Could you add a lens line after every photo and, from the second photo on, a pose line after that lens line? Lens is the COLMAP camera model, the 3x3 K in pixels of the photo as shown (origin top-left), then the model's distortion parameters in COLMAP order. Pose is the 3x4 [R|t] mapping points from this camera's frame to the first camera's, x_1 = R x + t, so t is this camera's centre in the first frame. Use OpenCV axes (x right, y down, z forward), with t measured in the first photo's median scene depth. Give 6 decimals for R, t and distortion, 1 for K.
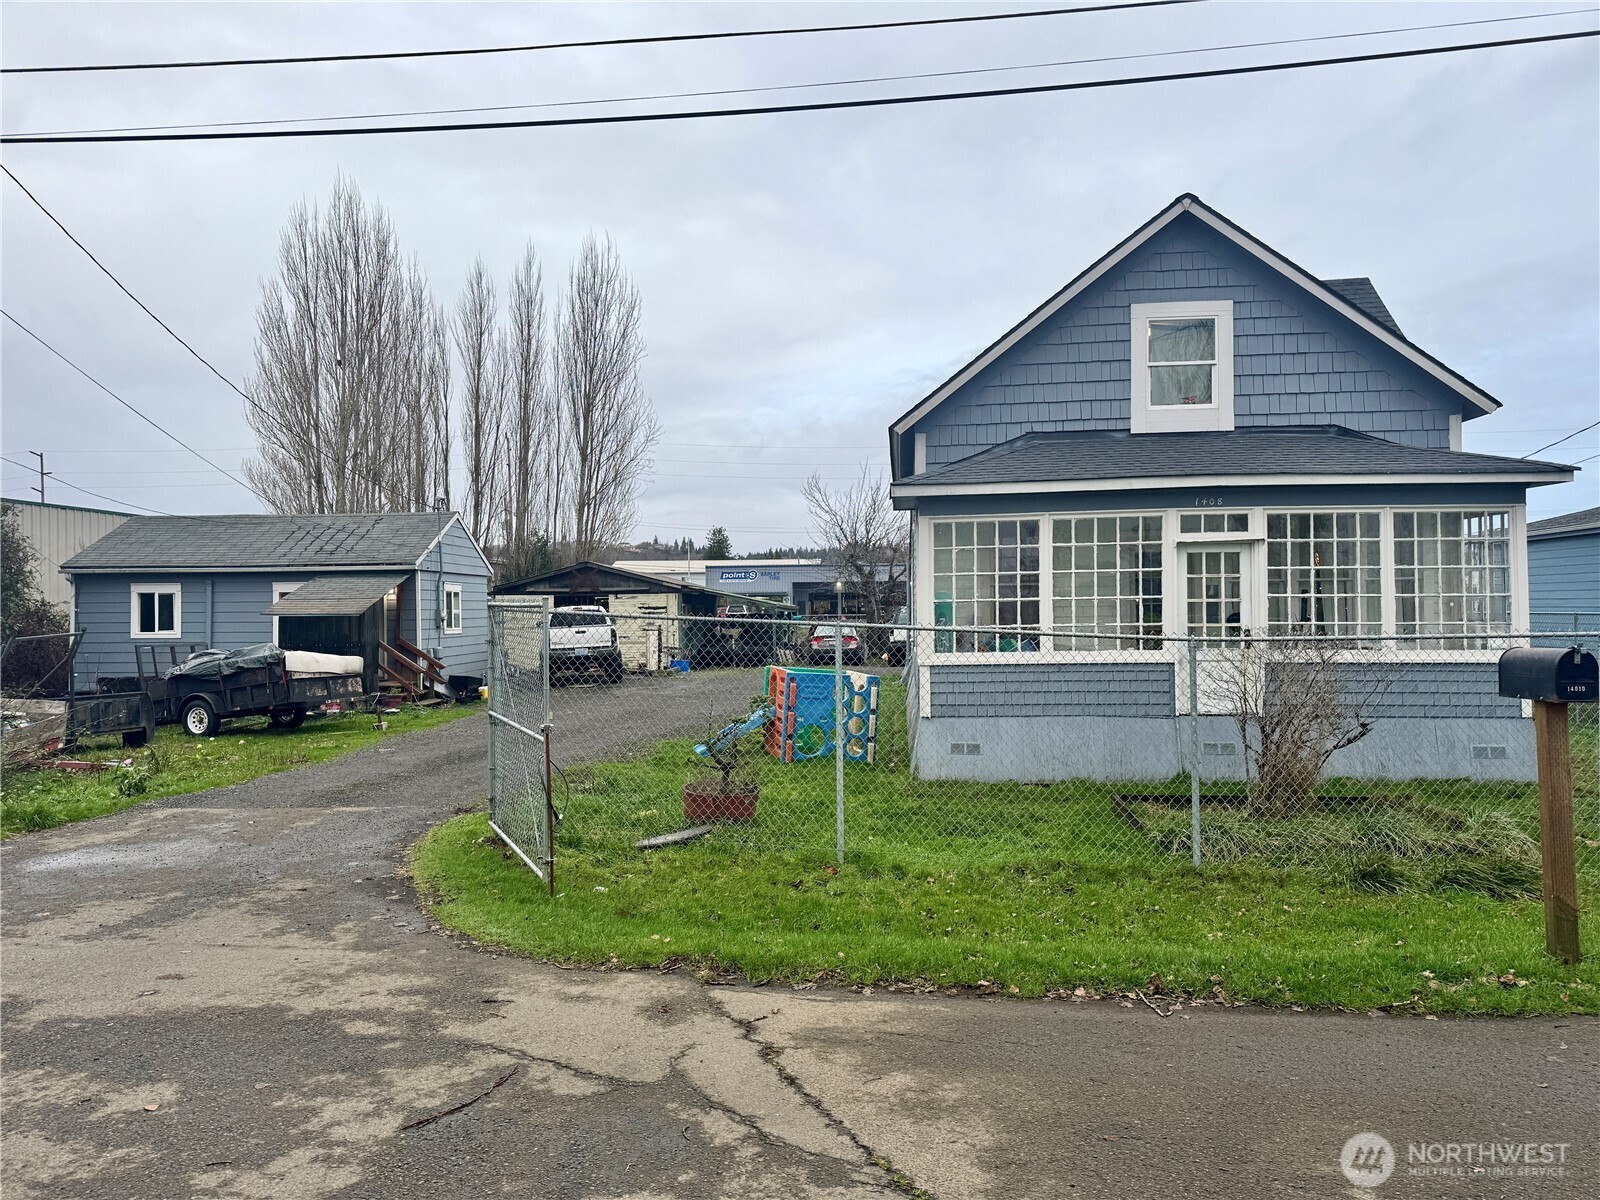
lens RADIAL K [[1111.7, 0, 800.0], [0, 1111.7, 600.0], [0, 0, 1]] dist [0.142558, -0.219379]
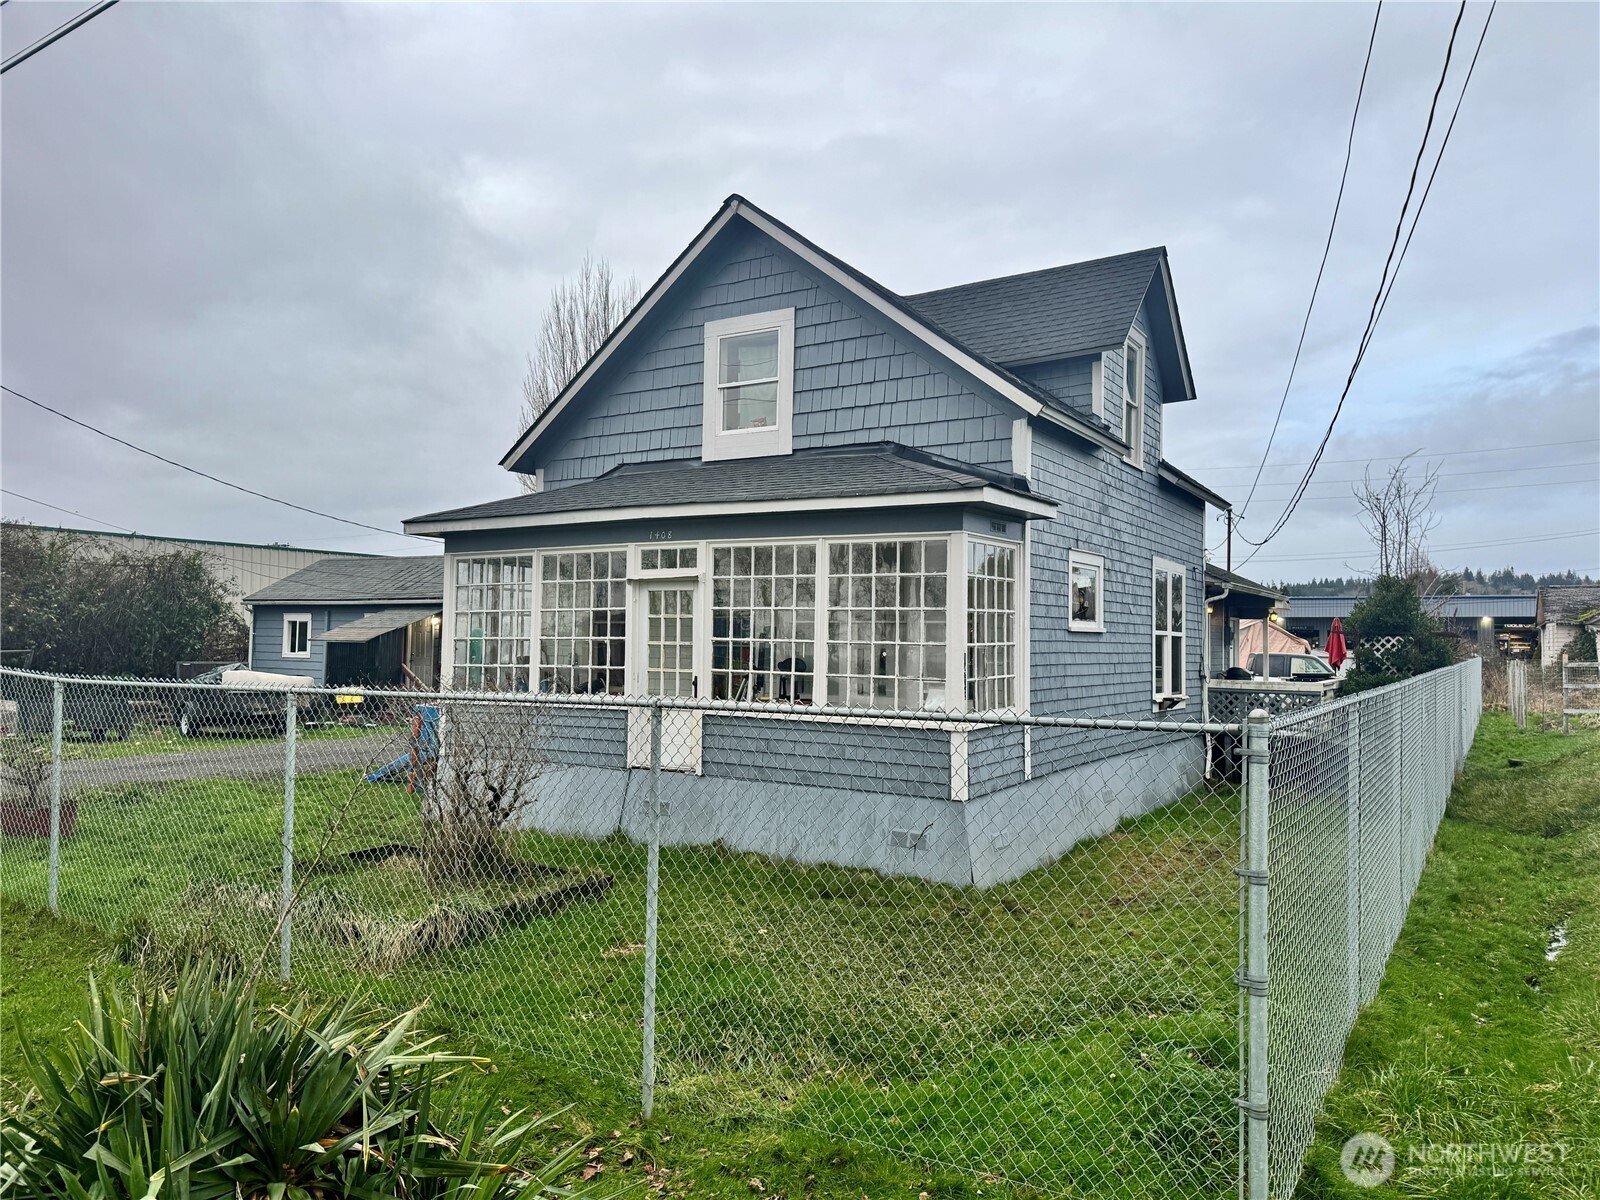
lens RADIAL K [[1111.7, 0, 800.0], [0, 1111.7, 600.0], [0, 0, 1]] dist [0.142558, -0.219379]
pose [[0.894114, 0.003608, -0.447825, 0.783350], [-0.015970, 0.999588, -0.023833, -0.013658], [0.447555, 0.028461, 0.893804, 0.221688]]
